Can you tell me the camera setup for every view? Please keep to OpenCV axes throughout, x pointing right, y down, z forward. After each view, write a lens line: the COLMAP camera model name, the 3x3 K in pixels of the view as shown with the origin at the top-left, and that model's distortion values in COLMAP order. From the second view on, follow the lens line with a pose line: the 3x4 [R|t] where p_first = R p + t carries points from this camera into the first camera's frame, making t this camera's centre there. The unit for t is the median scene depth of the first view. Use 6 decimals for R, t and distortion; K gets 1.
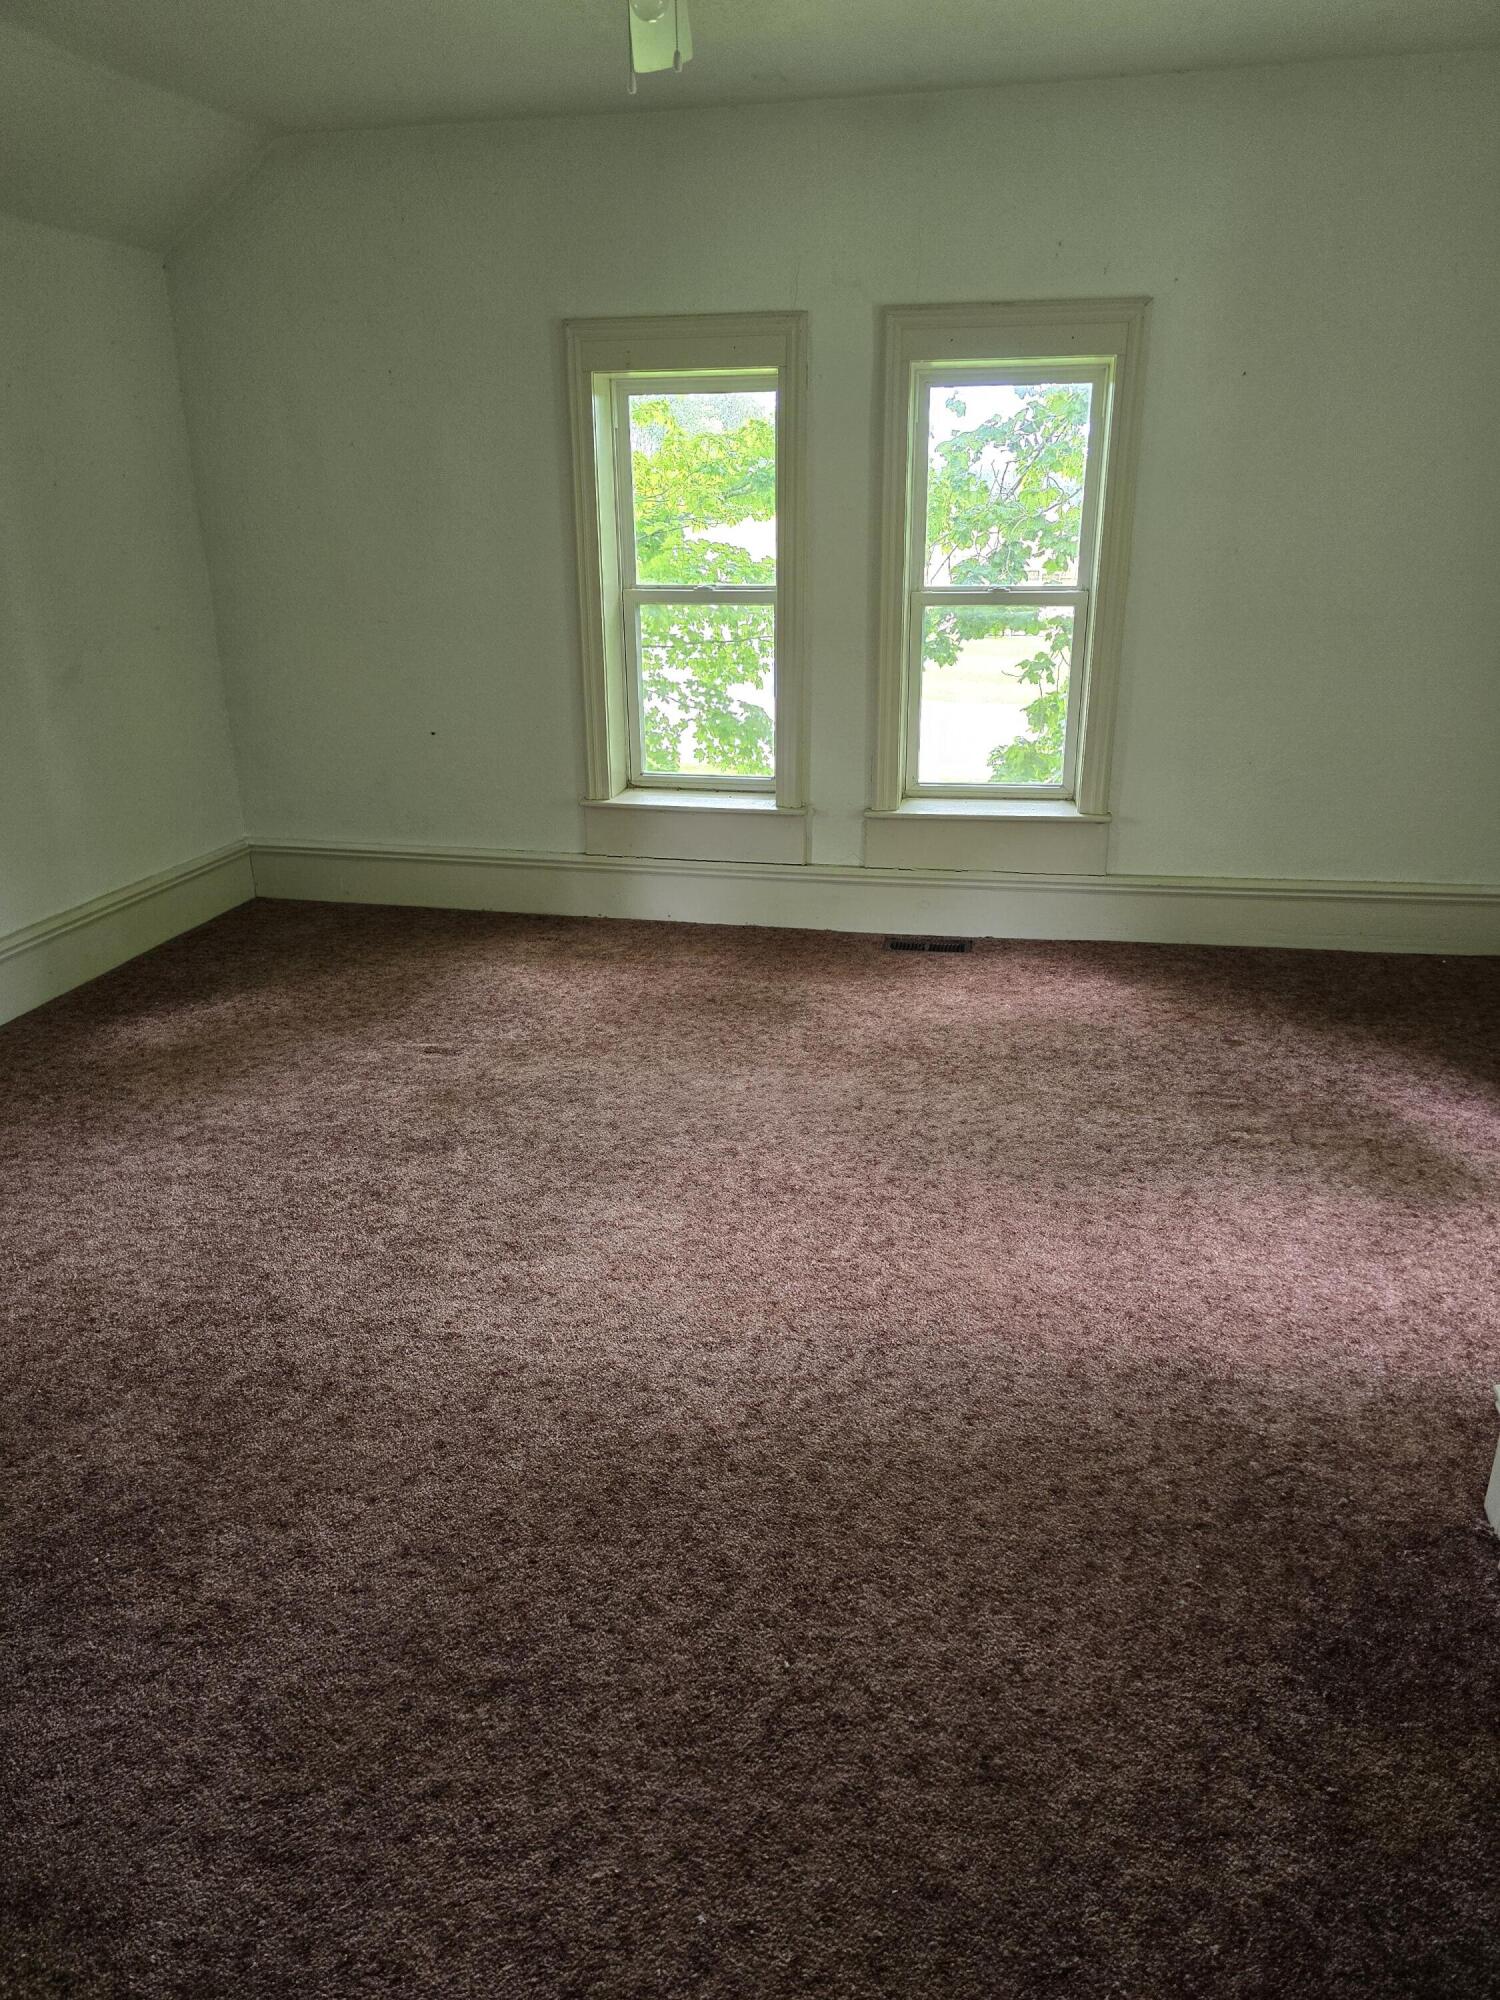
lens RADIAL K [[1344.1, 0, 750.0], [0, 1344.1, 1000.0], [0, 0, 1]] dist [0.000726, -0.000279]
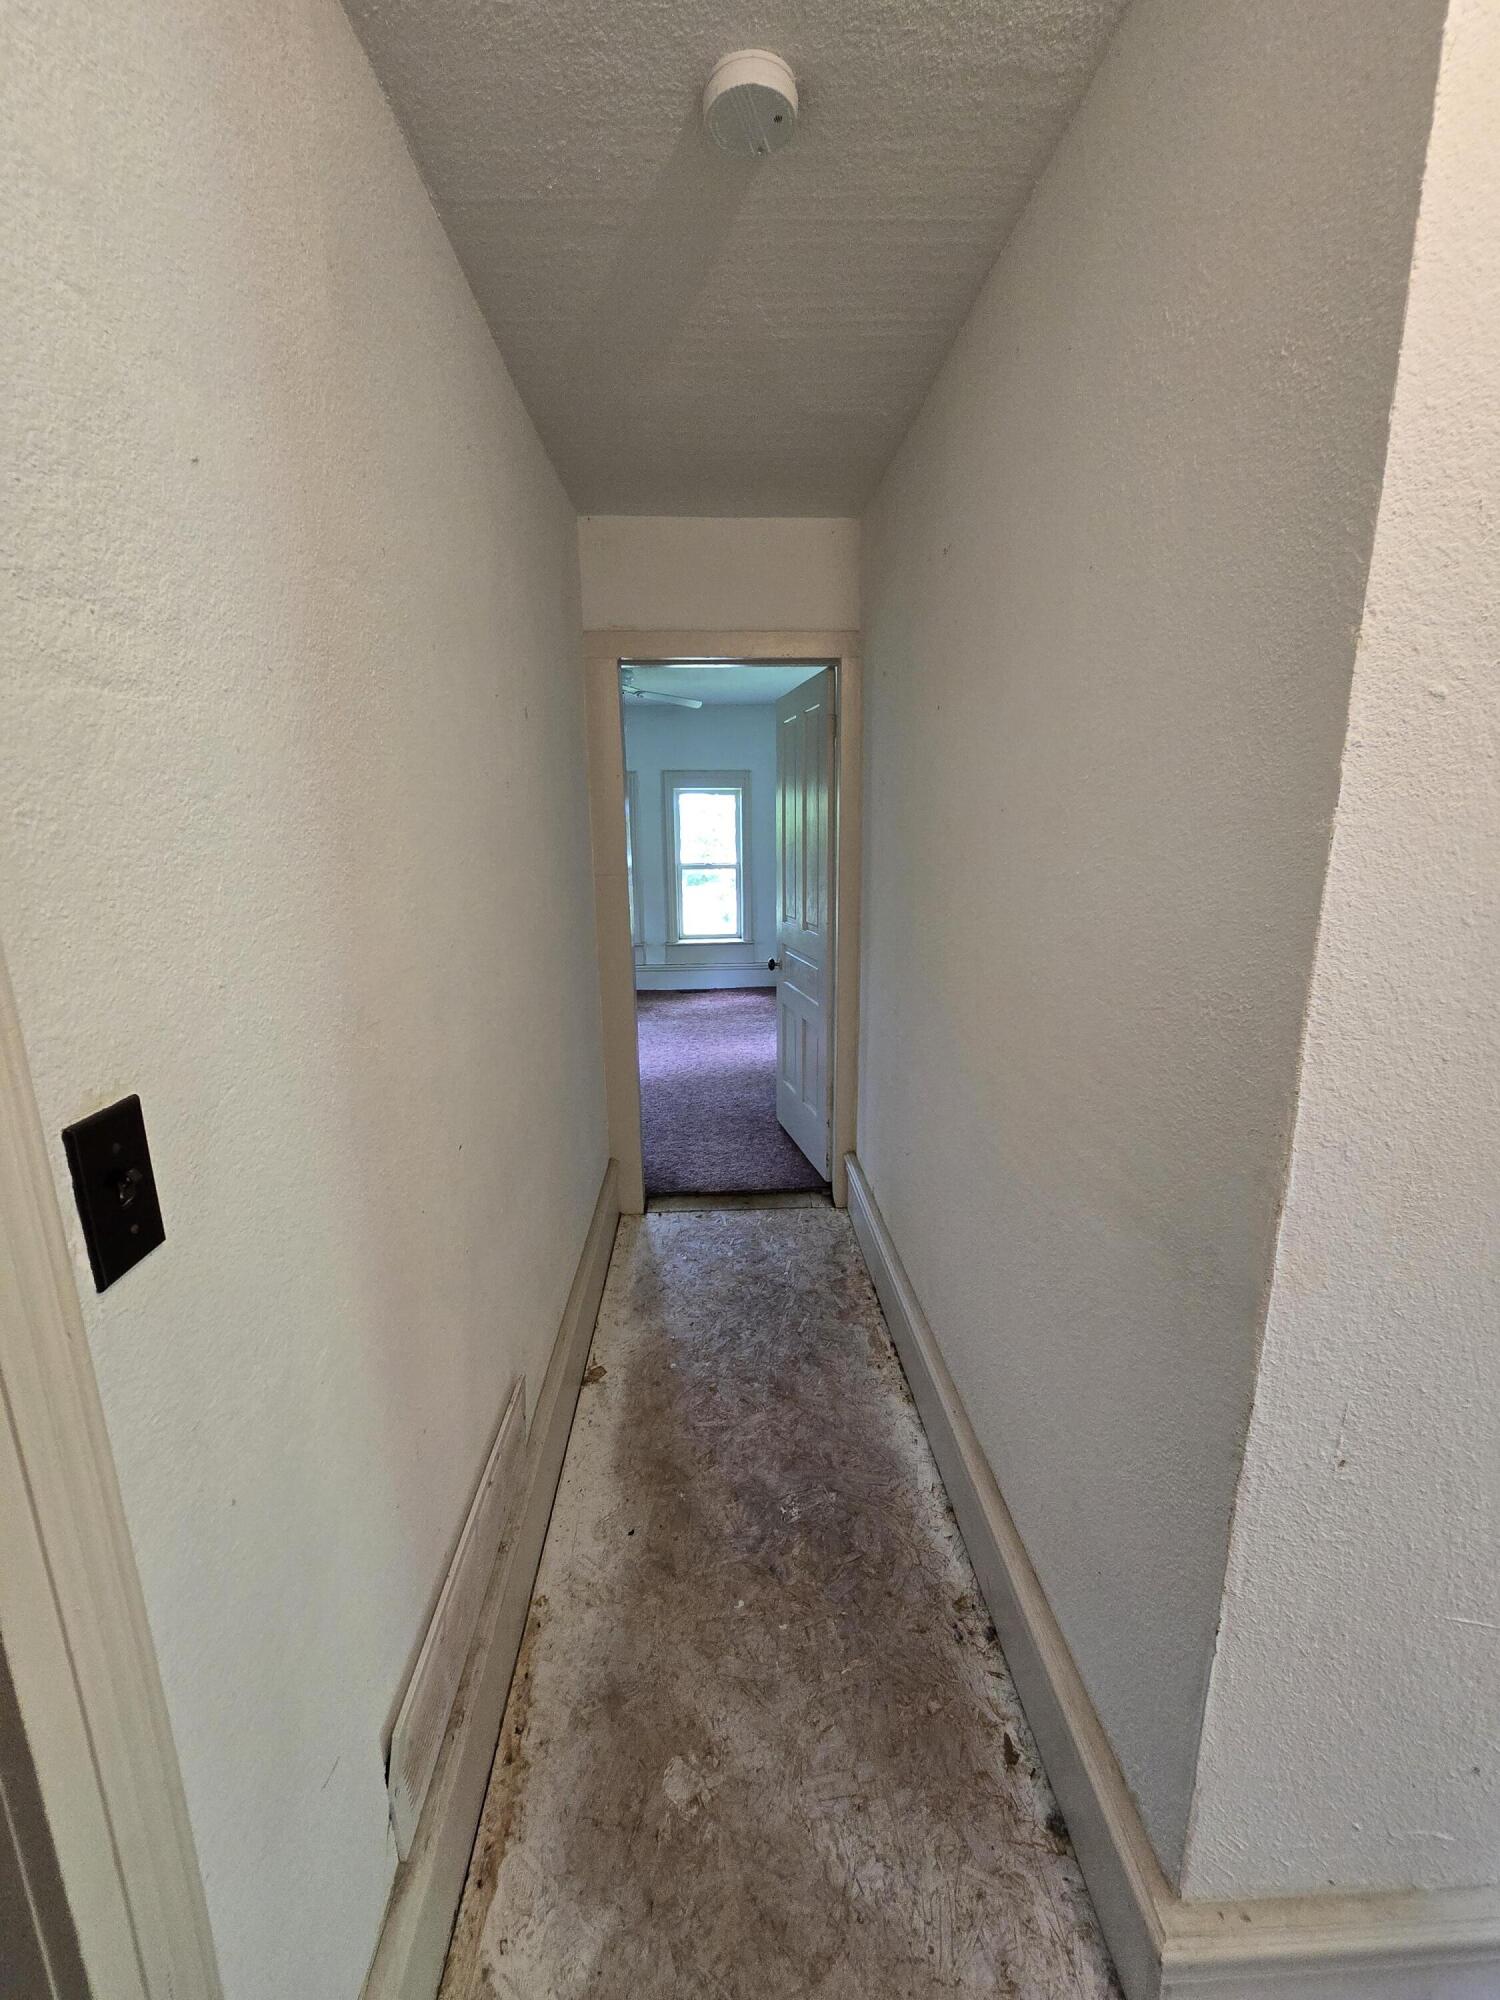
lens RADIAL K [[809.9, 0, 738.6], [0, 809.9, 996.6], [0, 0, 1]] dist [-0.003306, 0.003174]
pose [[0.973232, -0.053953, 0.223402, -0.159430], [0.086430, 0.986619, -0.138251, 0.228763], [-0.212953, 0.153859, 0.964872, -0.656729]]
